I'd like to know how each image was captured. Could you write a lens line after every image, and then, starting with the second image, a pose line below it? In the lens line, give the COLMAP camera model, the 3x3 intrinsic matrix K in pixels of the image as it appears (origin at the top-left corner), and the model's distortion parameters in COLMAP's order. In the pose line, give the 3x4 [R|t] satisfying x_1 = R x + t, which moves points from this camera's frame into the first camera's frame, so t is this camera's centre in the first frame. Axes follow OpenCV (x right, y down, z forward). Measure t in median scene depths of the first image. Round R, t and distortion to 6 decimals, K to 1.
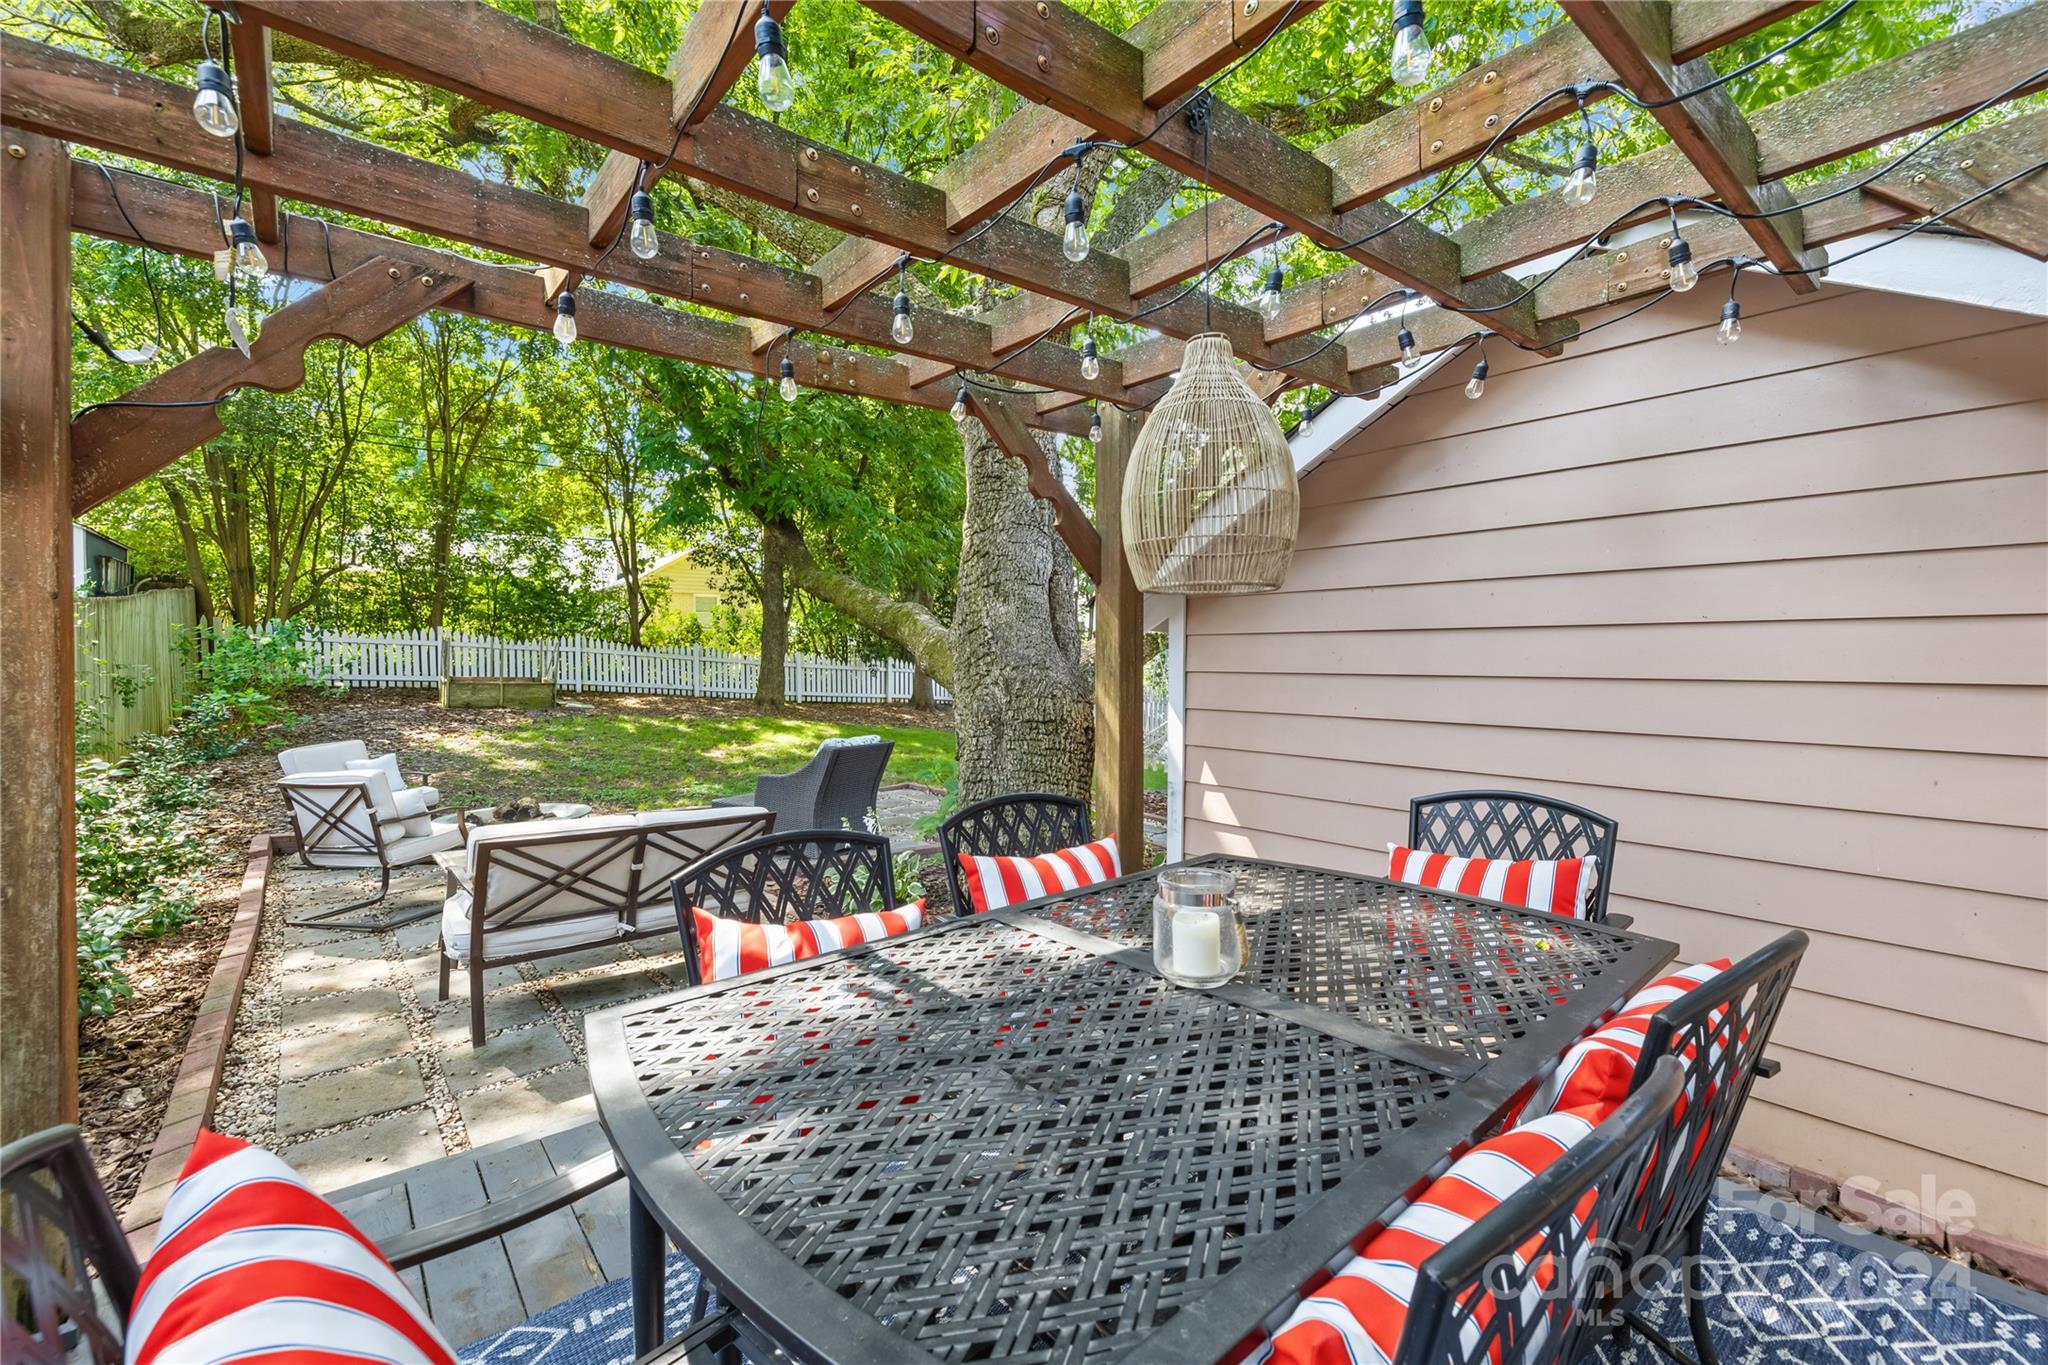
lens RADIAL K [[876.5, 0, 1028.5], [0, 876.5, 694.5], [0, 0, 1]] dist [0.004753, -0.000436]
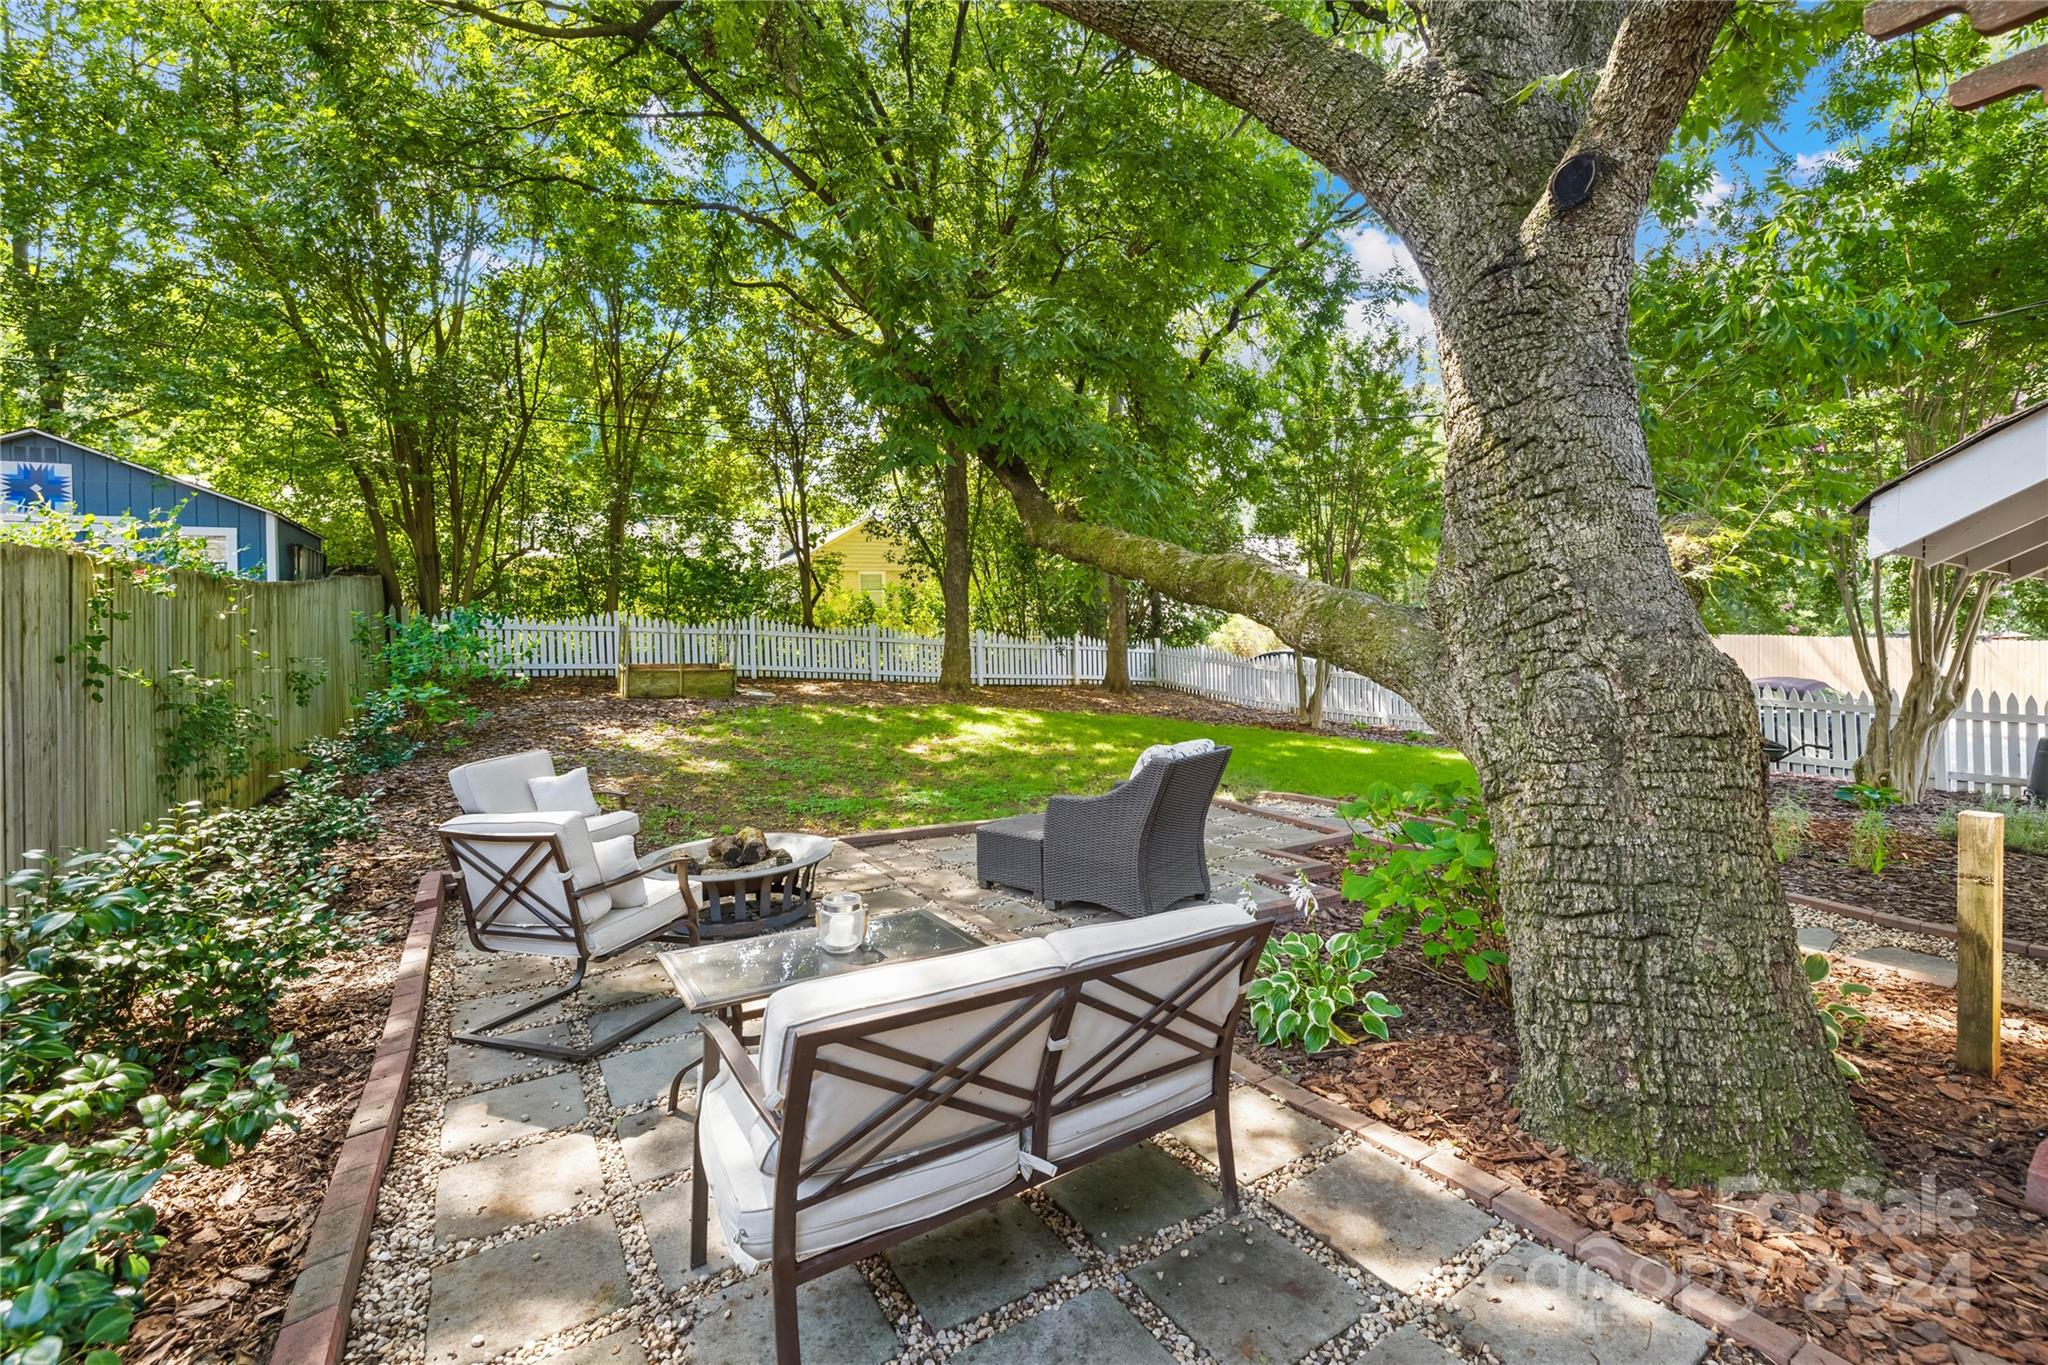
lens RADIAL K [[876.5, 0, 1020.6], [0, 876.5, 663.8], [0, 0, 1]] dist [0.004753, -0.000436]
pose [[0.989162, -0.016536, -0.145896, -0.119805], [0.015202, 0.999832, -0.010250, -0.005135], [0.146041, 0.007921, 0.989247, 0.152731]]
